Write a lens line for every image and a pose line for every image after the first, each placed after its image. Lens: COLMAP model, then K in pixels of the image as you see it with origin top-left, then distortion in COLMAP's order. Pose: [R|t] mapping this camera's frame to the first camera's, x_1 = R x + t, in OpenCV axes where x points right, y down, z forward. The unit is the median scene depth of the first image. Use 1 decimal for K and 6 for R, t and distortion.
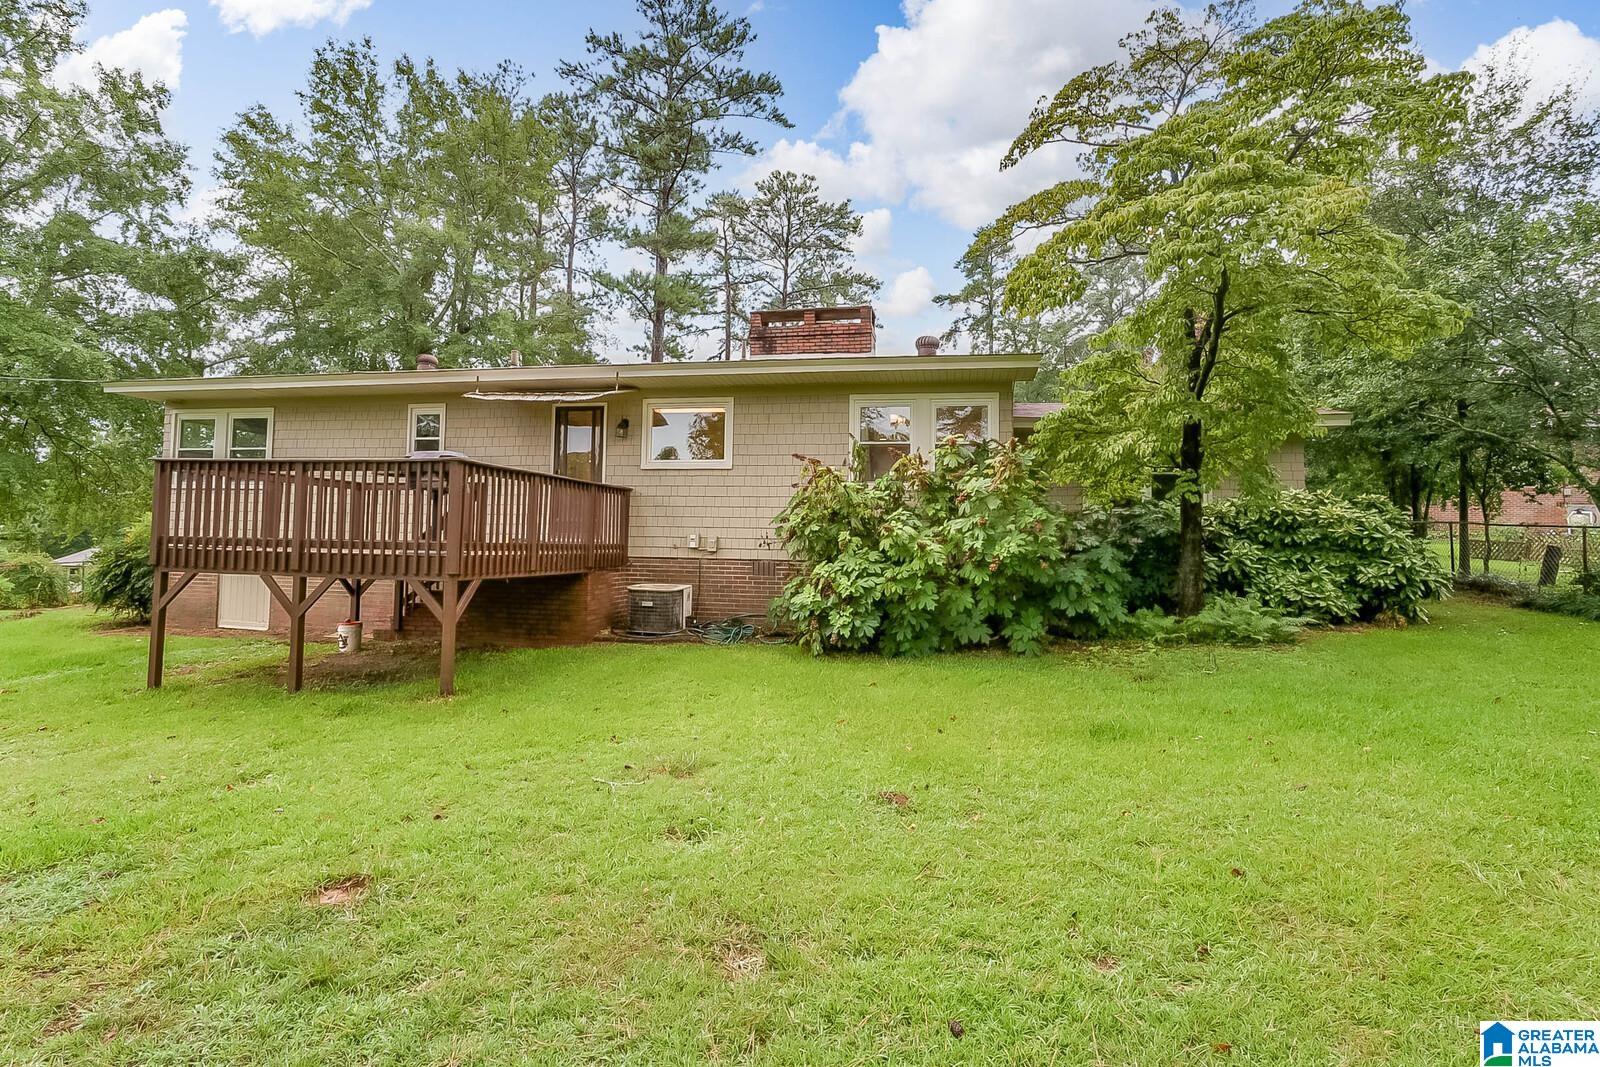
lens RADIAL K [[841.2, 0, 794.0], [0, 841.2, 526.8], [0, 0, 1]] dist [0.005352, 0.001665]
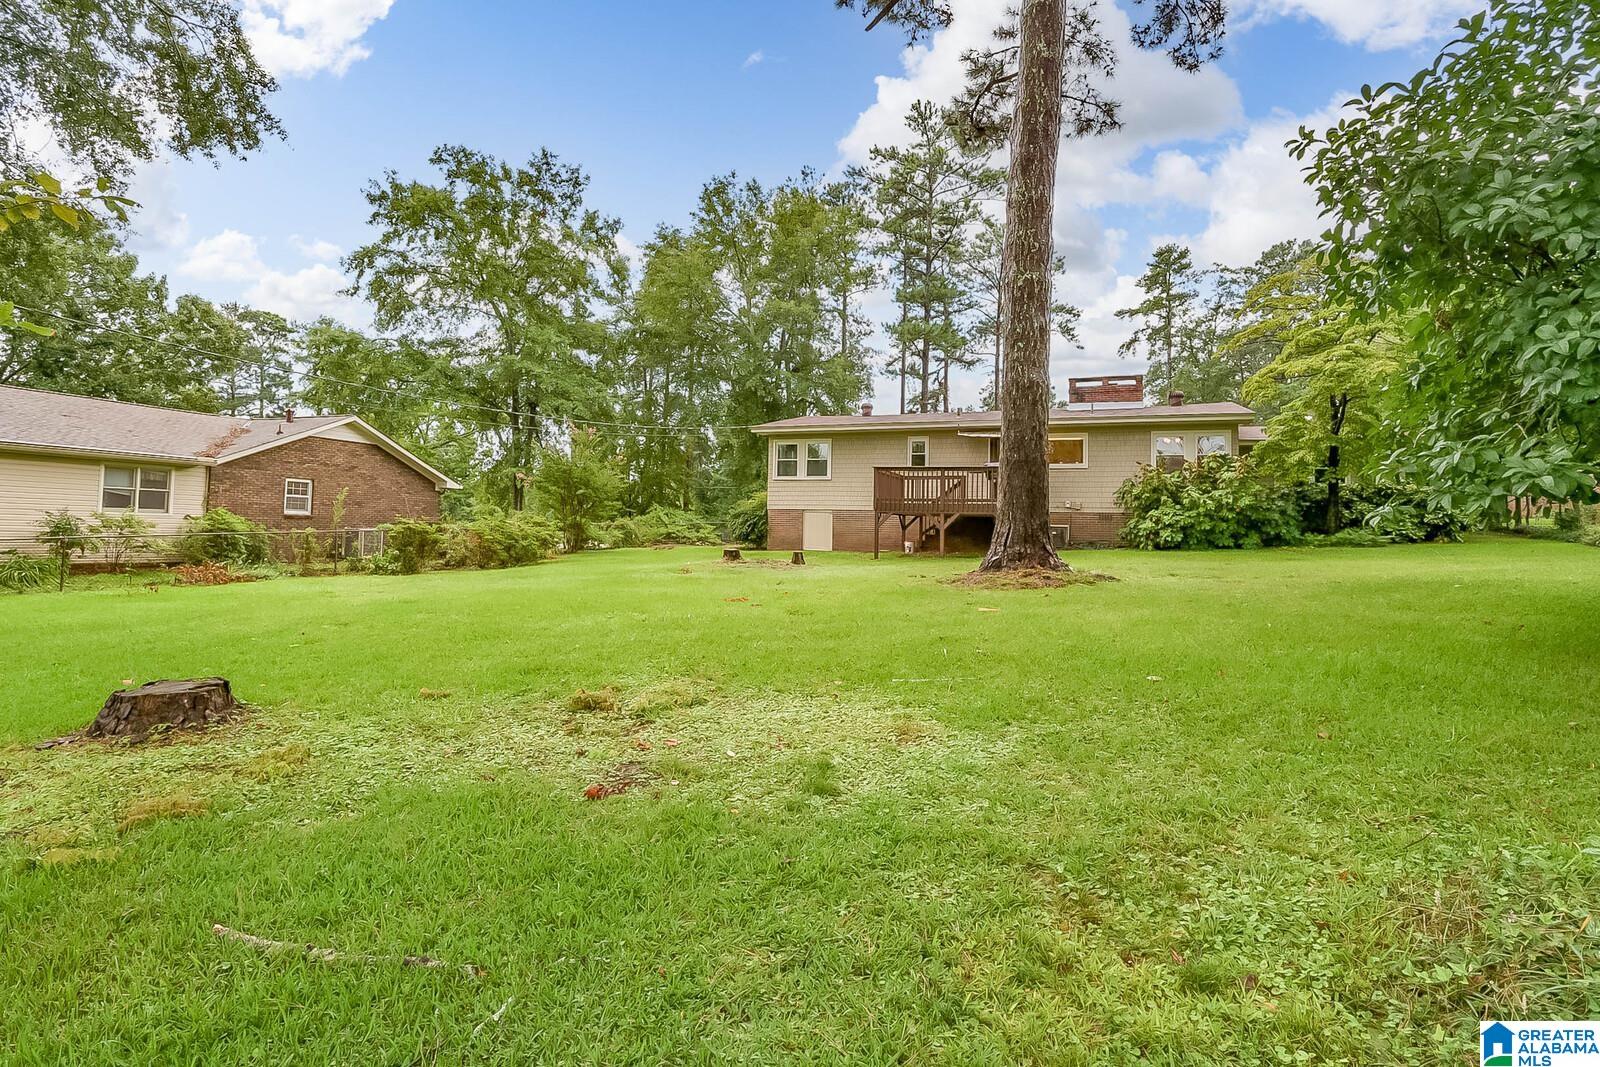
lens RADIAL K [[841.2, 0, 794.0], [0, 841.2, 526.8], [0, 0, 1]] dist [0.005352, 0.001665]
pose [[0.986803, 0.002495, -0.161903, -0.500985], [-0.001357, 0.999974, 0.007143, 0.065847], [0.161917, -0.006829, 0.986781, -1.258107]]
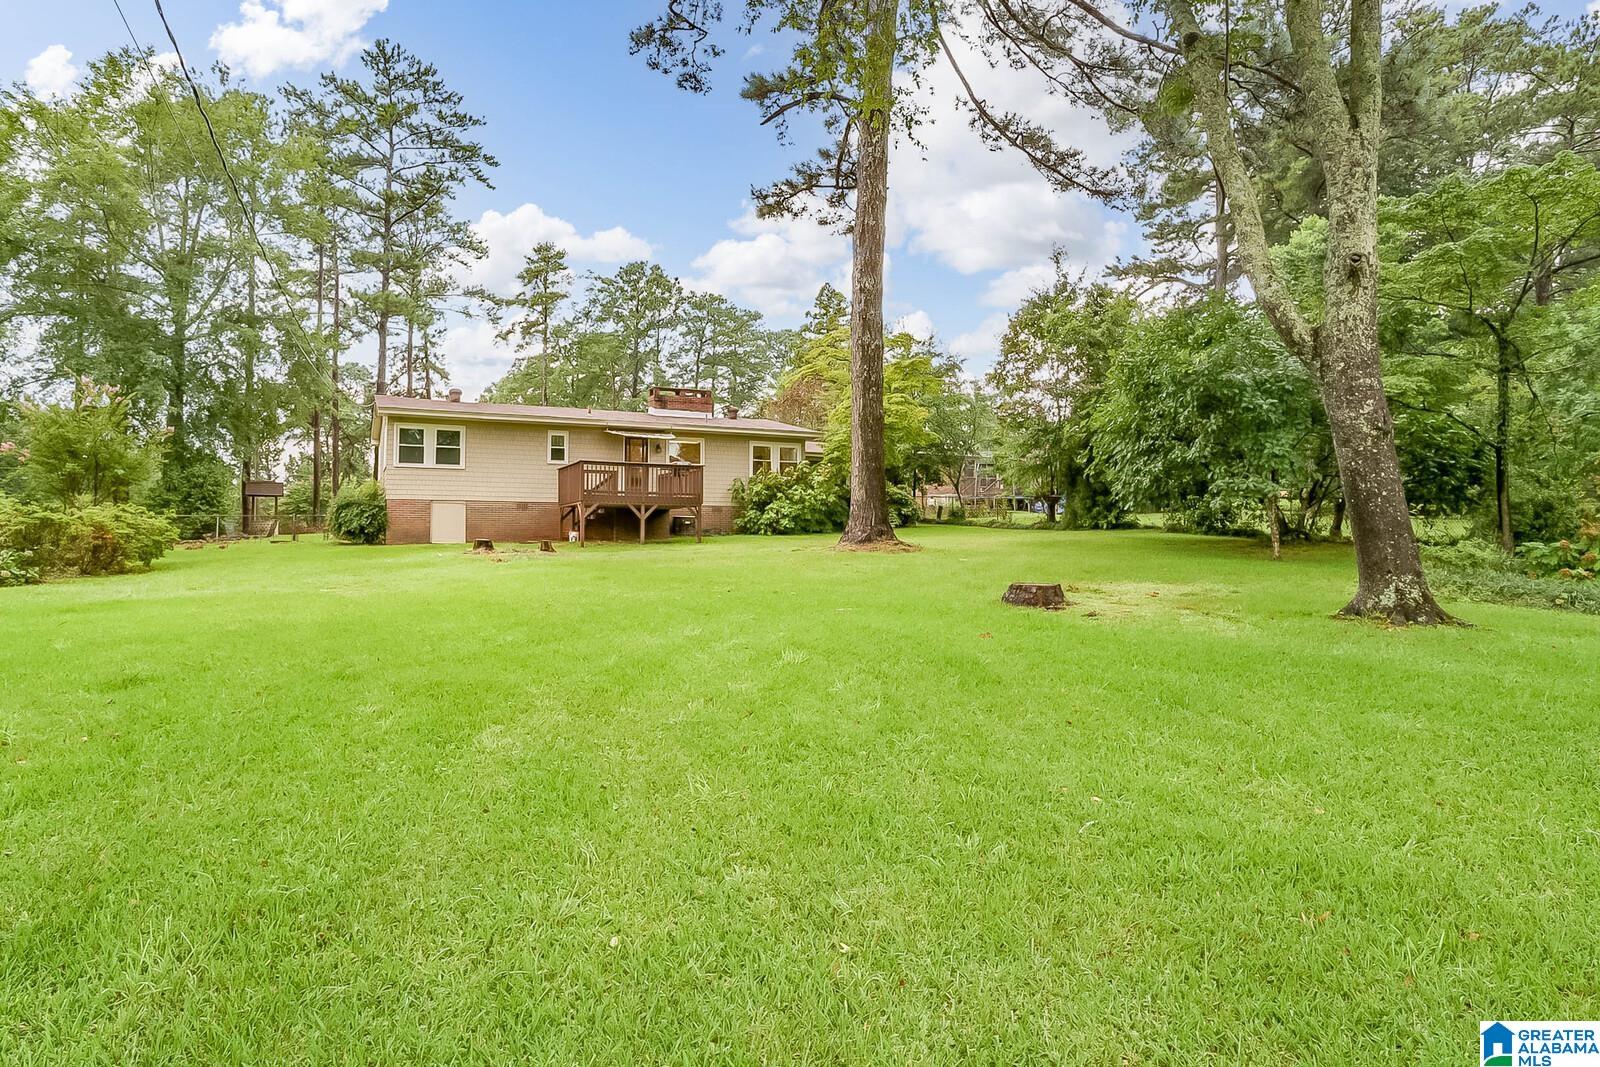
lens RADIAL K [[952.7, 0, 800.0], [0, 952.7, 533.5], [0, 0, 1]] dist [0.002087, 0.000061]
pose [[0.801237, -0.008872, 0.598282, -1.679905], [-0.000173, 0.999887, 0.015060, 0.086524], [-0.598348, -0.012170, 0.801144, -1.528404]]
